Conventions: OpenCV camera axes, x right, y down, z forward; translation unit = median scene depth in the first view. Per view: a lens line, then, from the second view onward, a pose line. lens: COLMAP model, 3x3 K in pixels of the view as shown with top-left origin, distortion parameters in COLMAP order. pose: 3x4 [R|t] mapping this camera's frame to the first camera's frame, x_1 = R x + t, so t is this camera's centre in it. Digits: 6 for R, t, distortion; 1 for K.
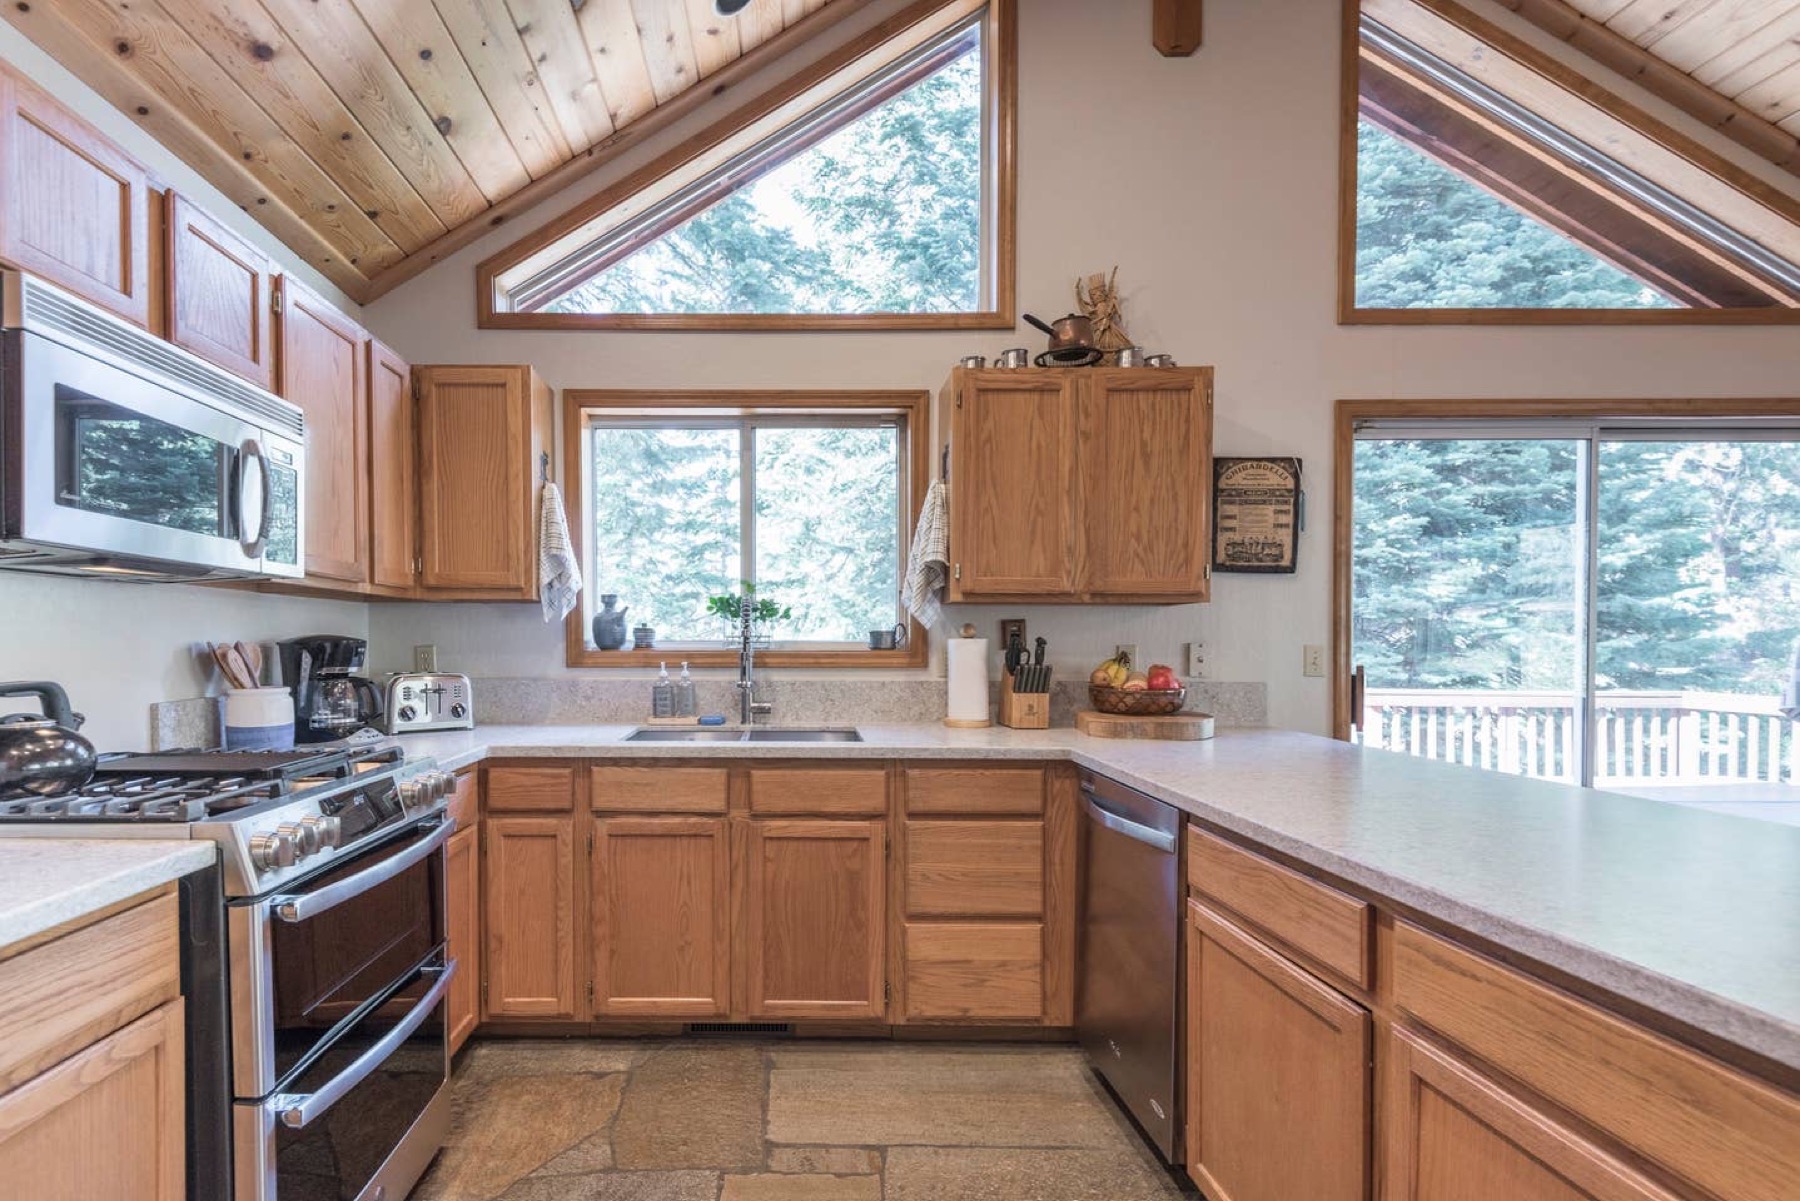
lens RADIAL K [[855.7, 0, 796.1], [0, 855.7, 655.8], [0, 0, 1]] dist [0.019522, -0.000748]
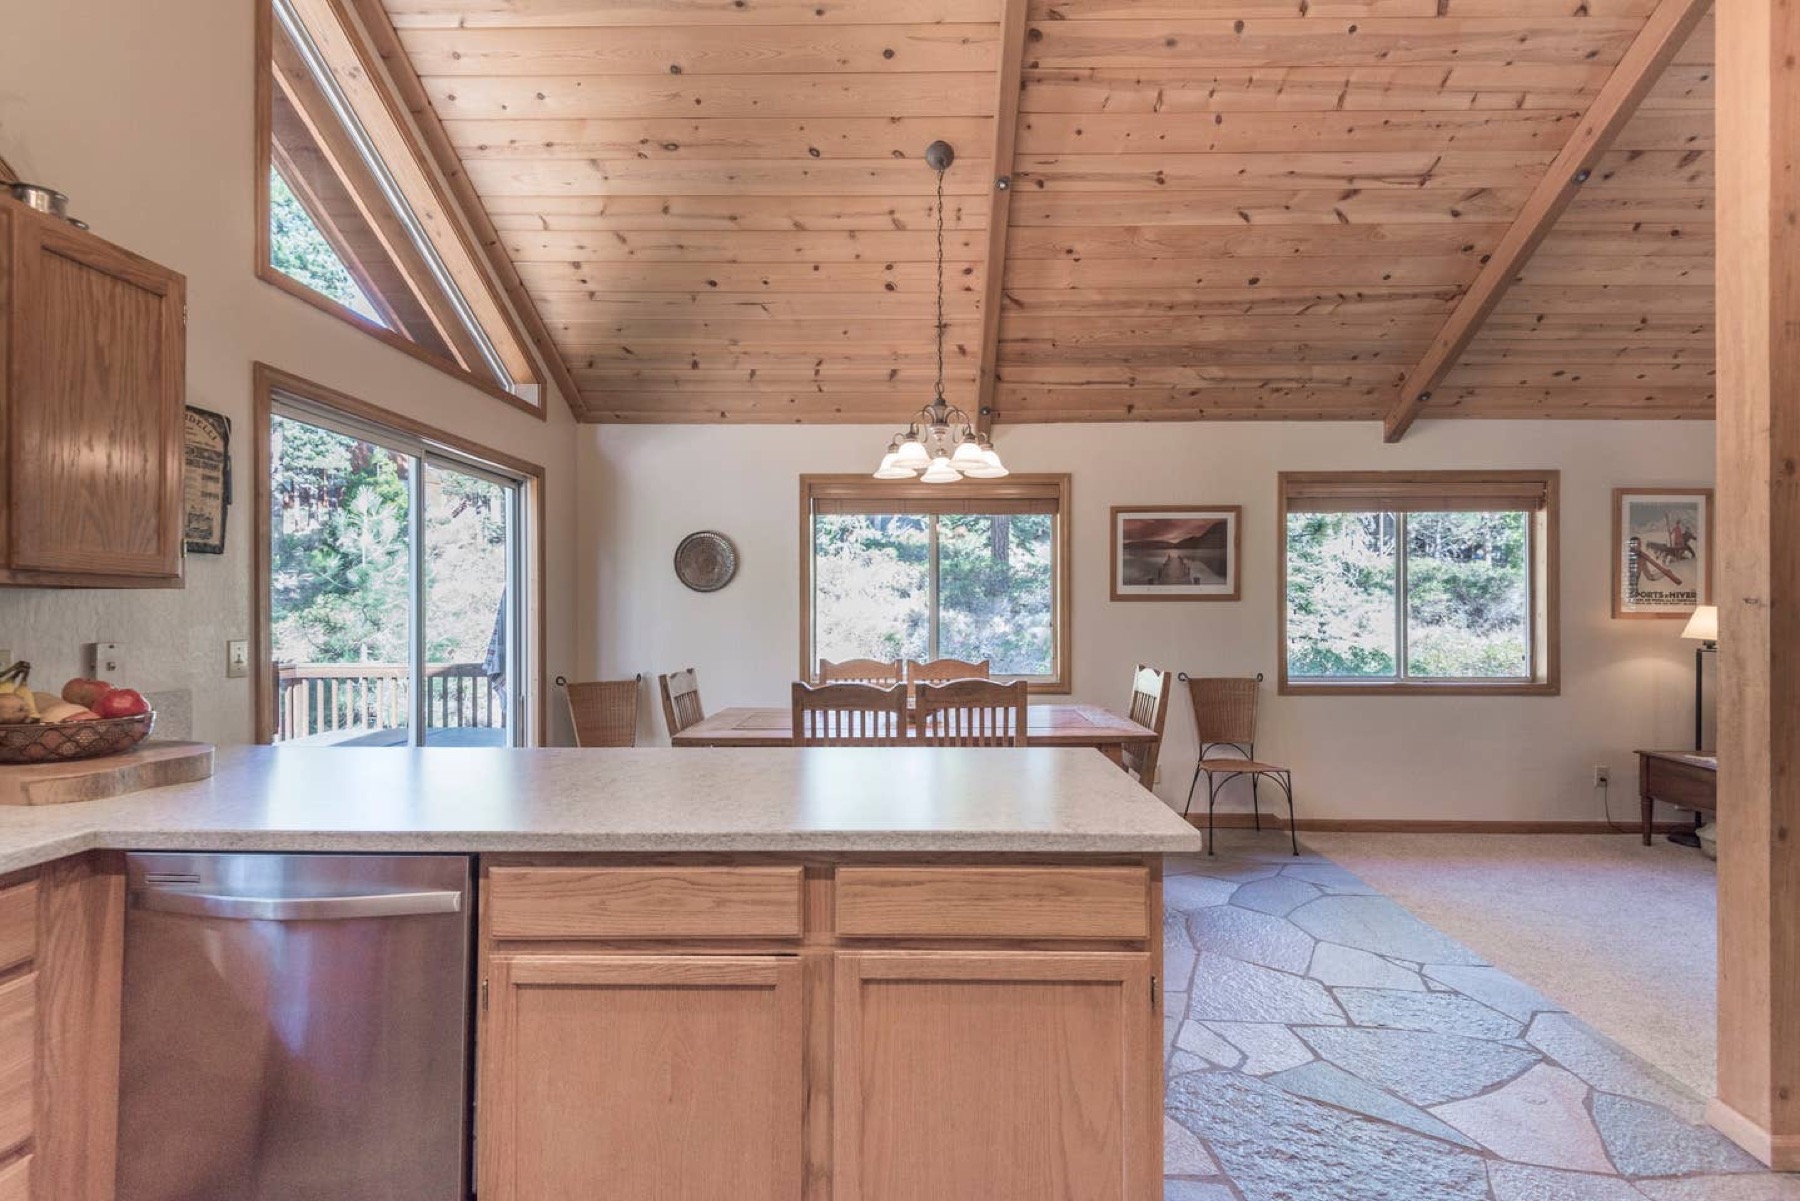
lens RADIAL K [[831.2, 0, 895.8], [0, 831.2, 609.0], [0, 0, 1]] dist [0.000629, 0.000075]
pose [[0.025198, 0.005869, 0.999665, -0.216397], [0.019083, 0.999798, -0.006351, -0.027876], [-0.999500, 0.019237, 0.025081, 0.355856]]
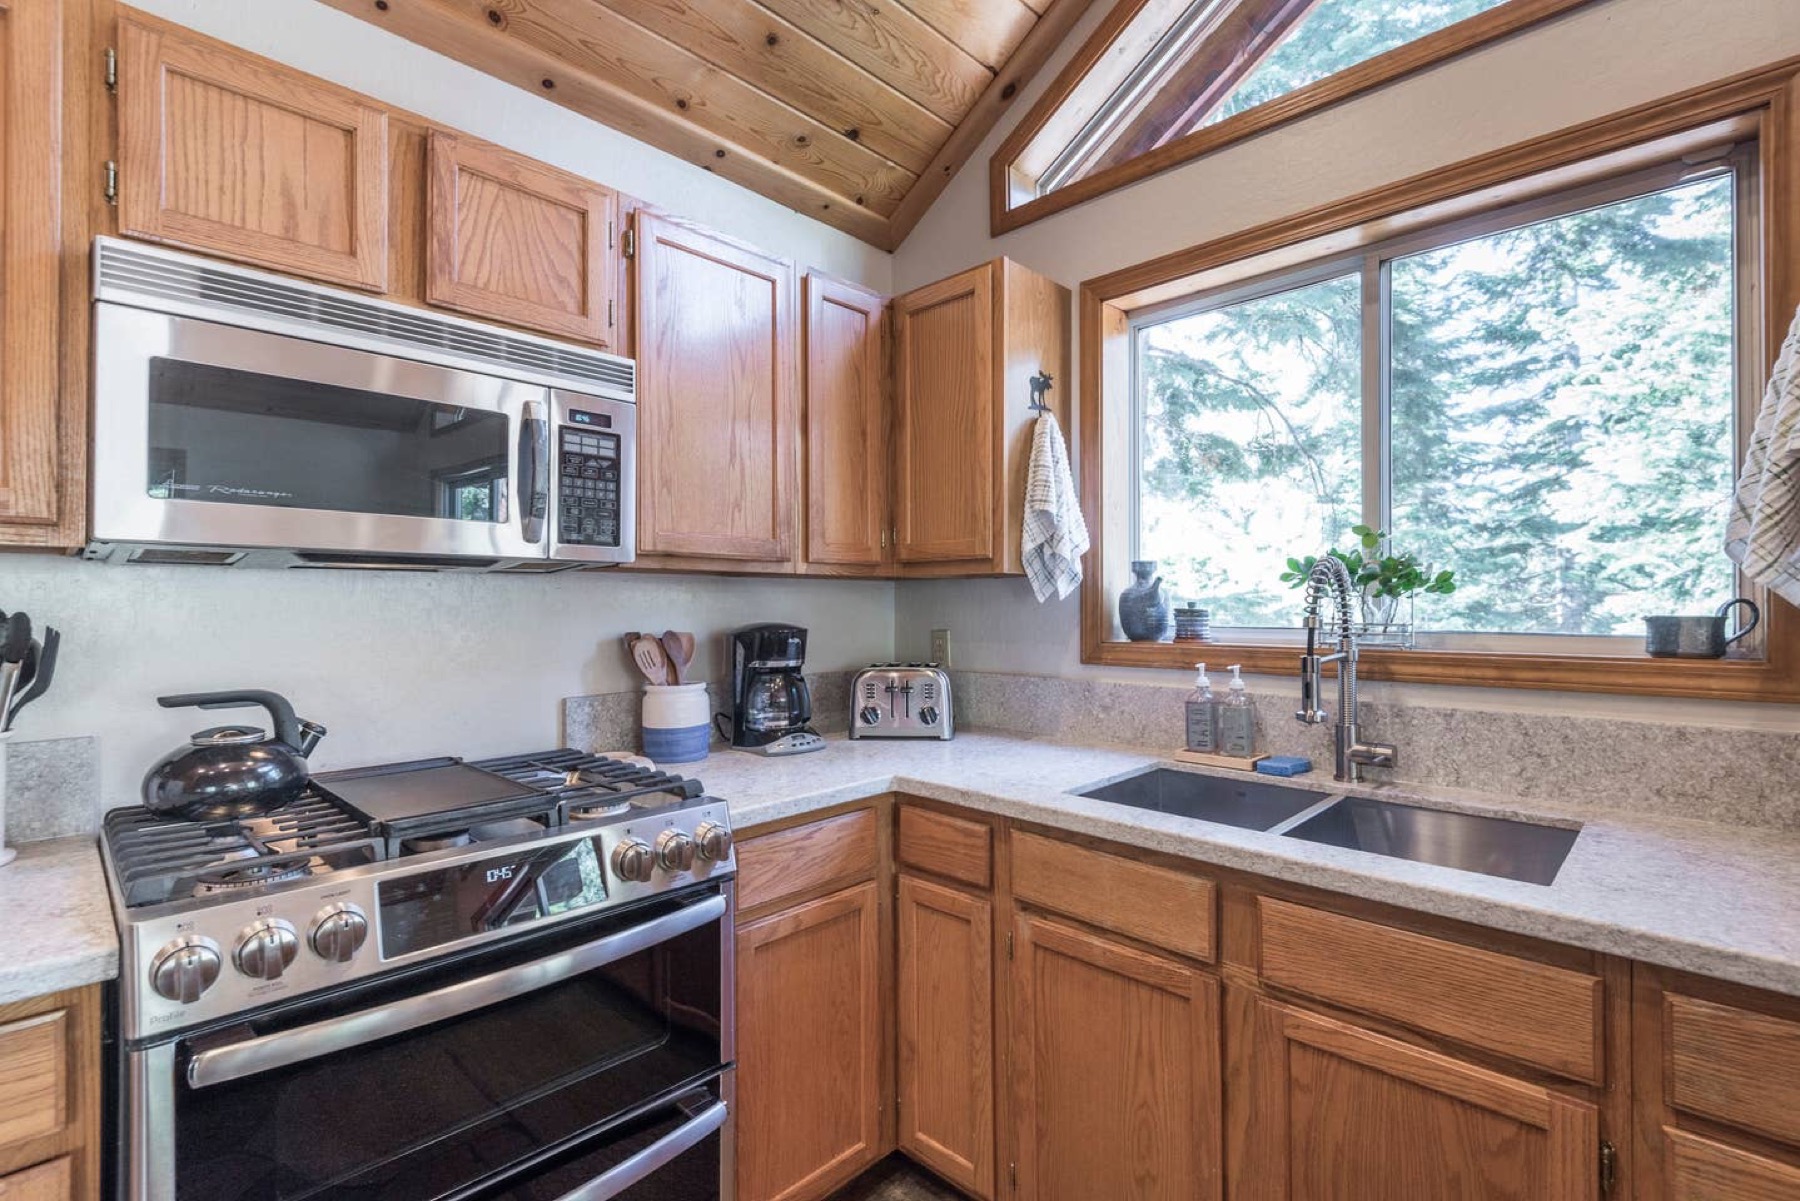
lens RADIAL K [[831.3, 0, 906.7], [0, 831.3, 603.6], [0, 0, 1]] dist [0.050796, -0.032656]
pose [[0.721212, -0.003611, -0.692705, 0.124615], [-0.008675, 0.999861, -0.014245, -0.027973], [0.692660, 0.016283, 0.721080, 0.415932]]
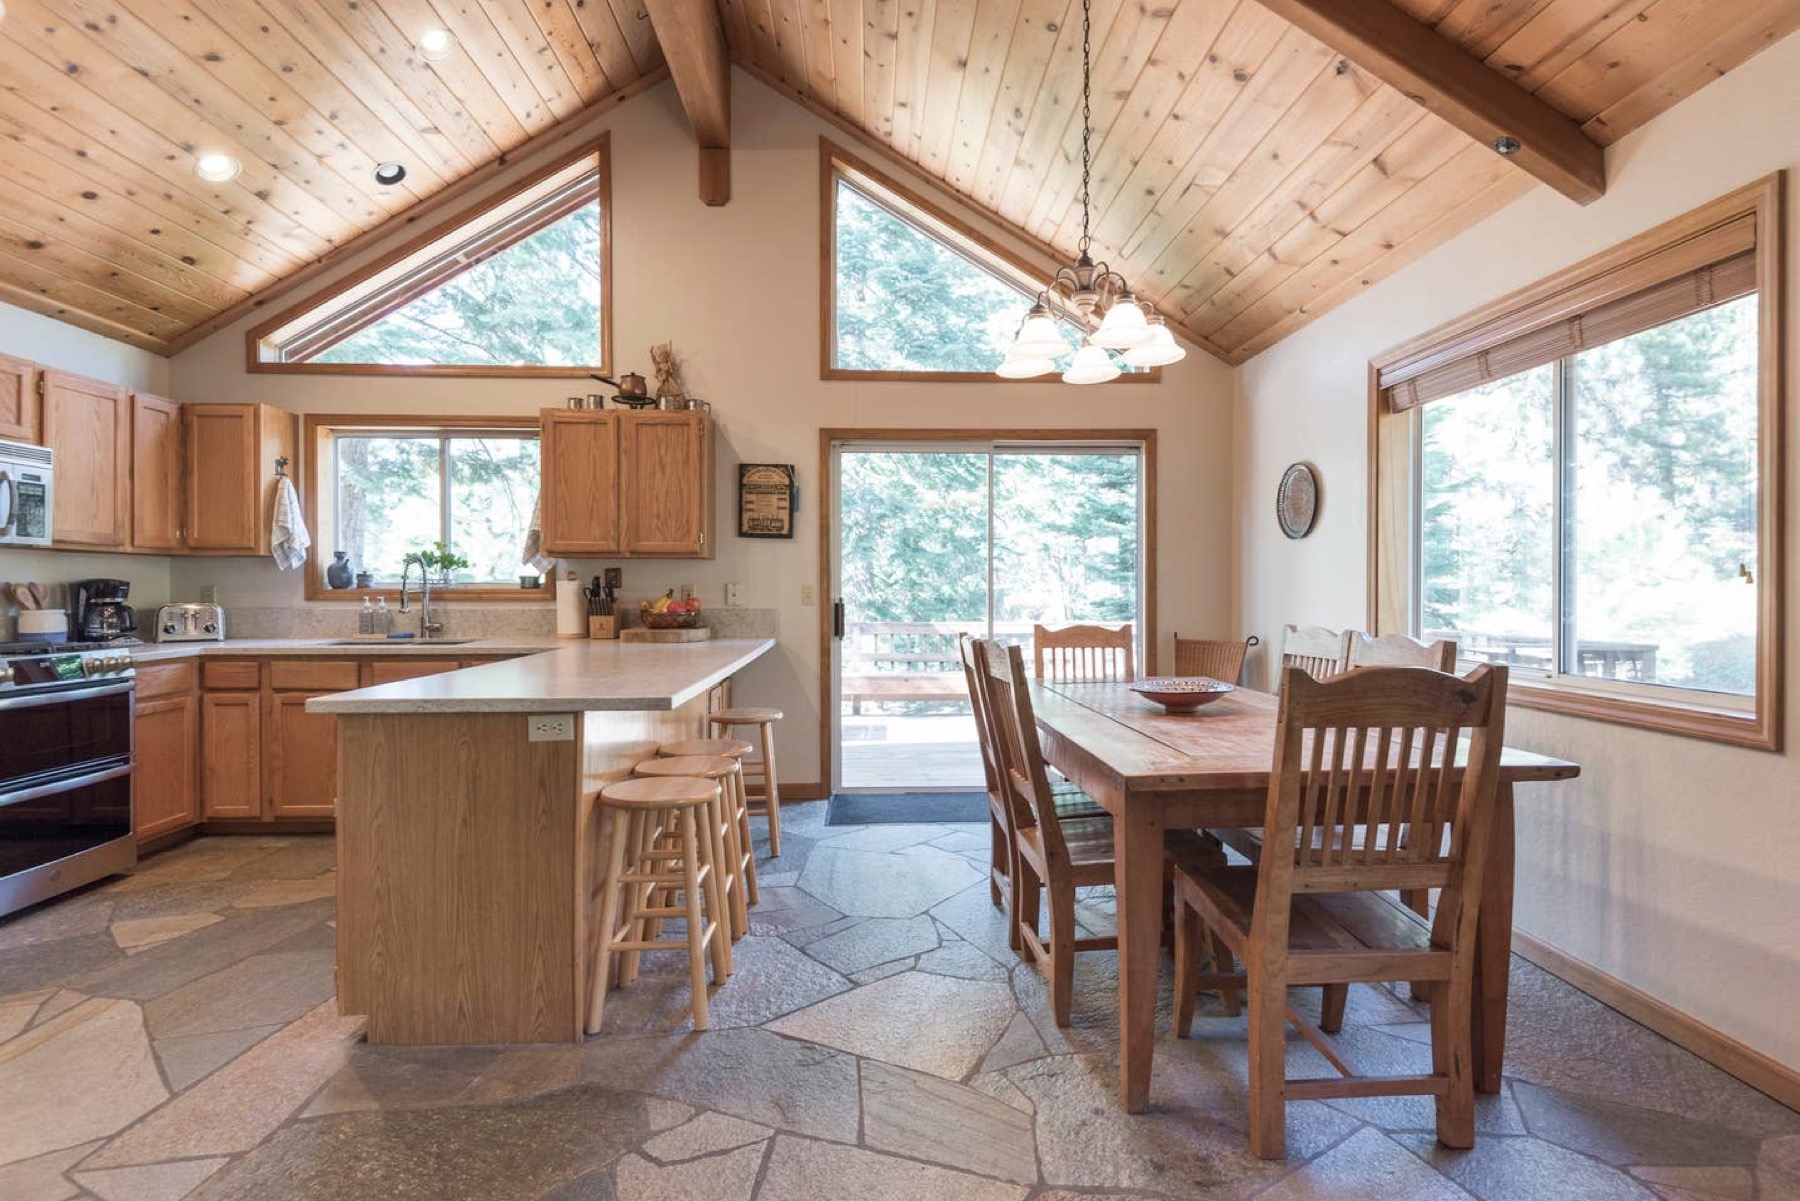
lens RADIAL K [[804.3, 0, 877.2], [0, 804.3, 592.6], [0, 0, 1]] dist [0.002753, -0.008670]
pose [[0.998524, -0.001074, 0.054307, 0.695843], [0.001684, 0.999936, -0.011180, 0.018266], [-0.054291, 0.011255, 0.998462, -0.479224]]
